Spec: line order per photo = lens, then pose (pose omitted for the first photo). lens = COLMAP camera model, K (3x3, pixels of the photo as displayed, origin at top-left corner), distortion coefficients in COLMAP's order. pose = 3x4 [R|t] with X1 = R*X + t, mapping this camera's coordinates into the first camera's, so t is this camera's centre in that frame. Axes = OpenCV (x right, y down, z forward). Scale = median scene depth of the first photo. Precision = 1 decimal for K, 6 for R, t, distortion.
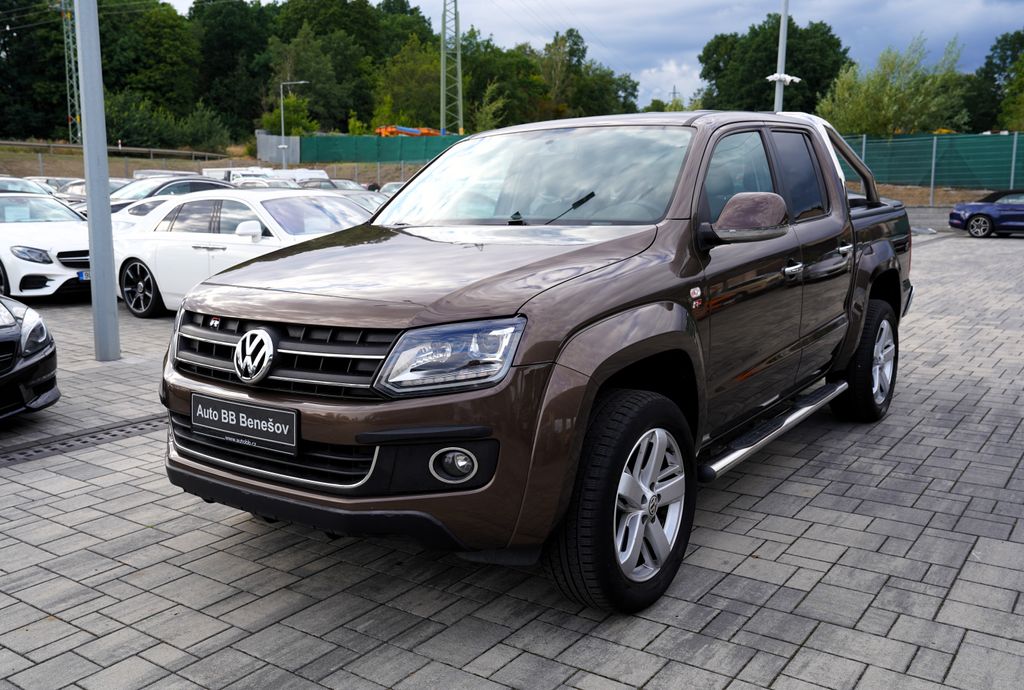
lens RADIAL K [[927.6, 0, 512.5], [0, 927.6, 341.4], [0, 0, 1]] dist [-0.007764, 0.042151]
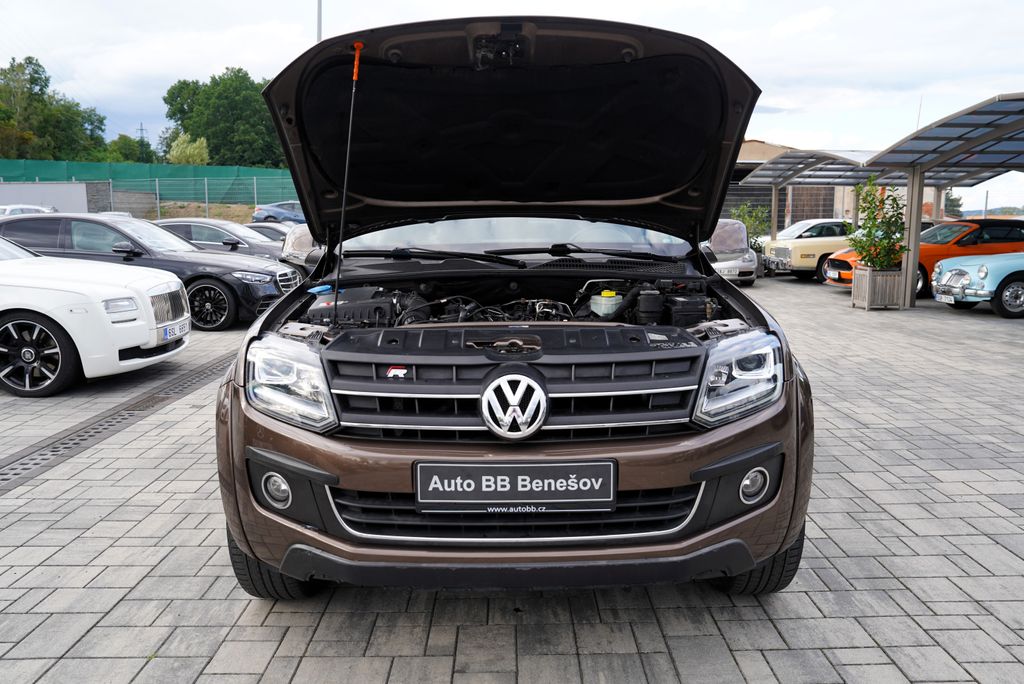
lens RADIAL K [[796.0, 0, 520.6], [0, 796.0, 337.3], [0, 0, 1]] dist [-0.054028, 0.052081]
pose [[0.798615, -0.073309, 0.597360, -0.393400], [0.083214, 0.996471, 0.011039, -0.030044], [-0.596061, 0.040893, 0.801897, 0.234314]]
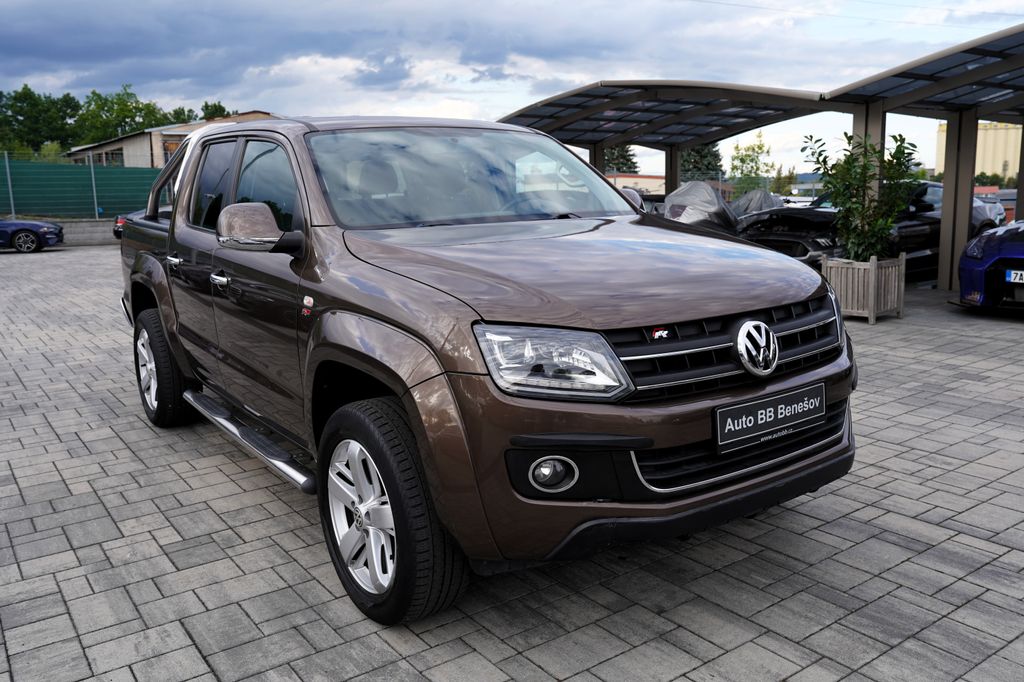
lens RADIAL K [[833.1, 0, 507.0], [0, 833.1, 346.6], [0, 0, 1]] dist [-0.020489, 0.020252]
pose [[0.320697, -0.161059, 0.933388, -0.658105], [0.177162, 0.978246, 0.107929, -0.070509], [-0.930466, 0.130749, 0.342254, 0.531846]]
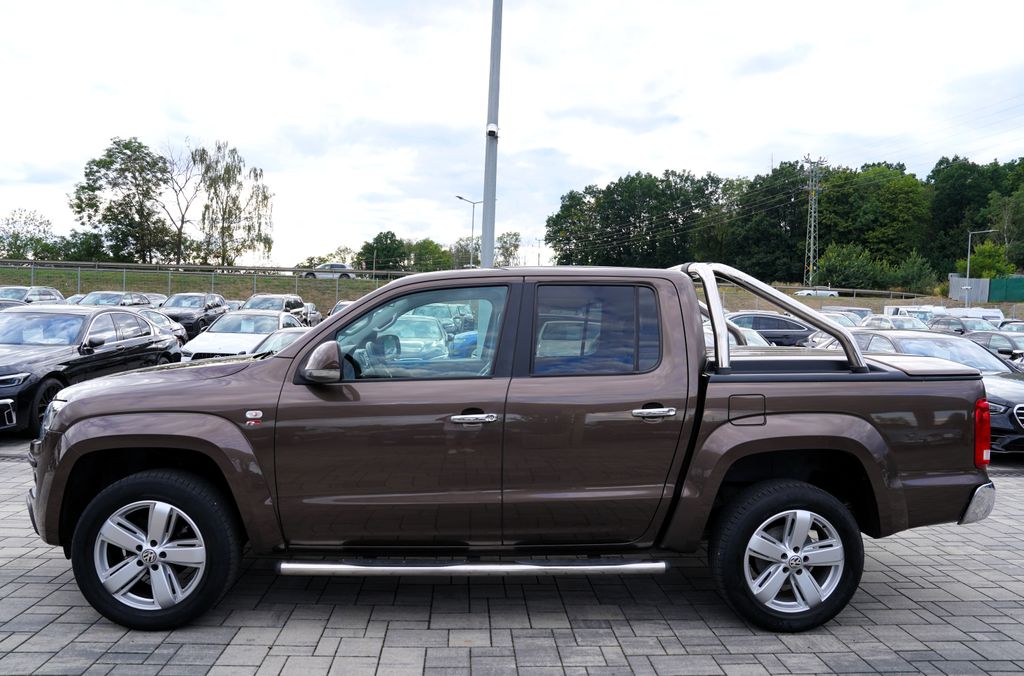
lens RADIAL K [[716.3, 0, 489.6], [0, 716.3, 351.6], [0, 0, 1]] dist [-0.064157, 0.030601]
pose [[0.622402, 0.064372, -0.780046, 0.790312], [-0.153499, 0.987298, -0.041002, -0.110798], [0.767498, 0.145256, 0.624377, 0.402456]]
